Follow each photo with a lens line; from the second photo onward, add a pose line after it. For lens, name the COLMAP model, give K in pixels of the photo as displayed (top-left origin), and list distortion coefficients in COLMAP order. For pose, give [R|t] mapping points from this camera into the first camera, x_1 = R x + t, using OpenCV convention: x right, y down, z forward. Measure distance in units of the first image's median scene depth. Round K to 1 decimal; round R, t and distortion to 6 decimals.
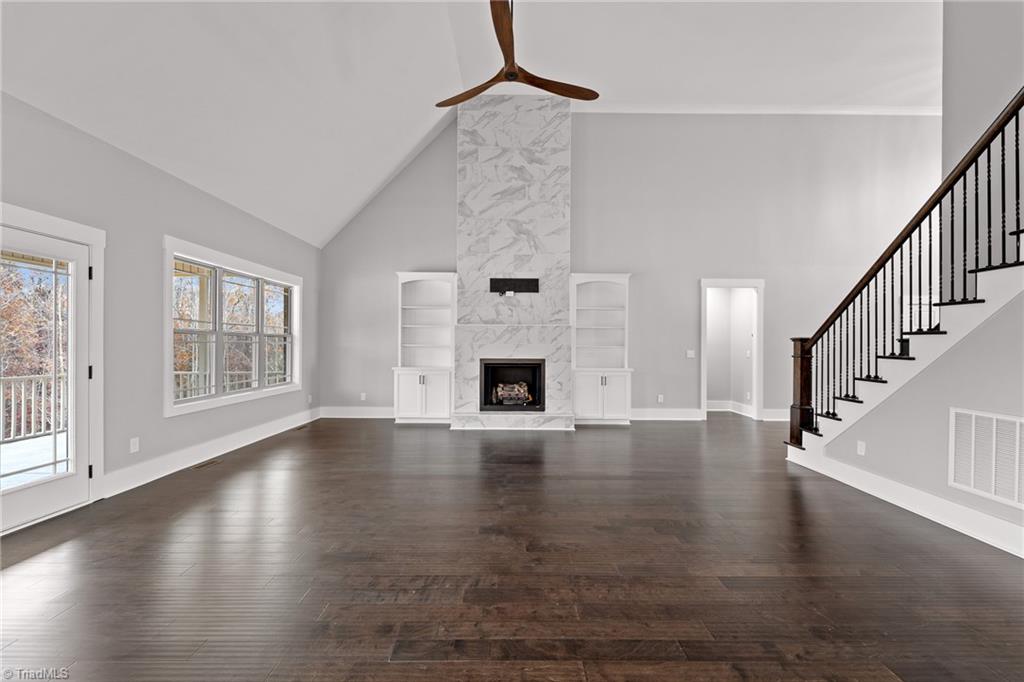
lens RADIAL K [[419.0, 0, 516.4], [0, 419.0, 344.7], [0, 0, 1]] dist [0.002016, 0.000290]
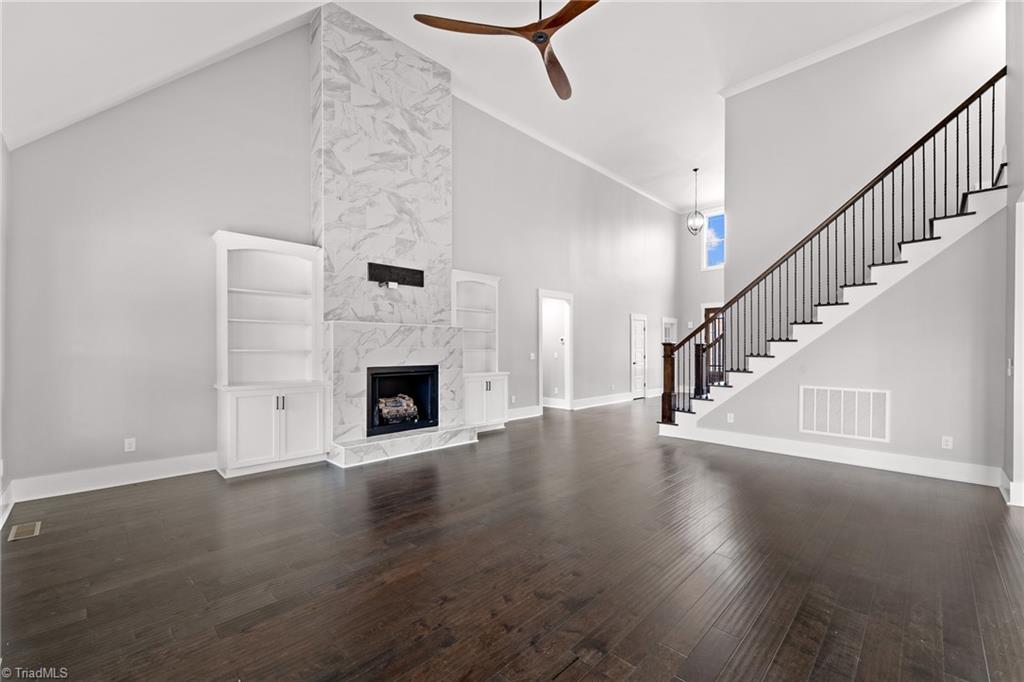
lens RADIAL K [[421.1, 0, 512.6], [0, 421.1, 350.3], [0, 0, 1]] dist [0.000628, 0.000159]
pose [[0.708585, -0.007698, 0.705583, -0.423016], [0.002065, 0.999959, 0.008836, -0.003775], [-0.705622, -0.004804, 0.708572, 0.268375]]
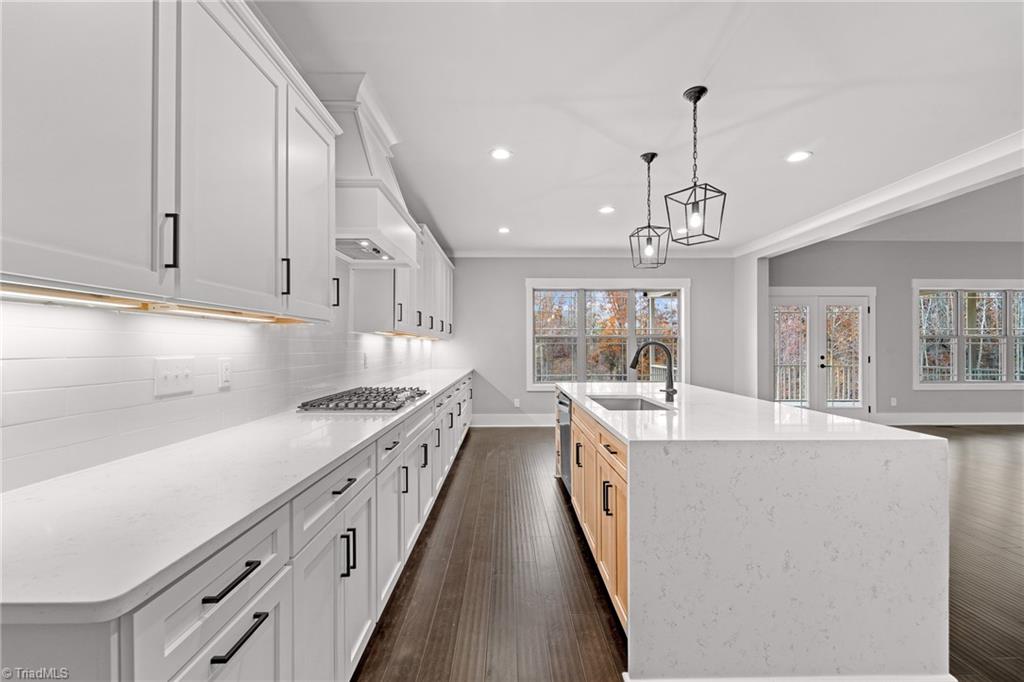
lens RADIAL K [[419.0, 0, 516.4], [0, 419.0, 344.7], [0, 0, 1]] dist [0.002016, 0.000290]
pose [[0.014009, -0.015586, -0.999780, 0.460830], [0.004351, 0.999870, -0.015526, 0.008329], [0.999892, -0.004132, 0.014075, -0.338846]]
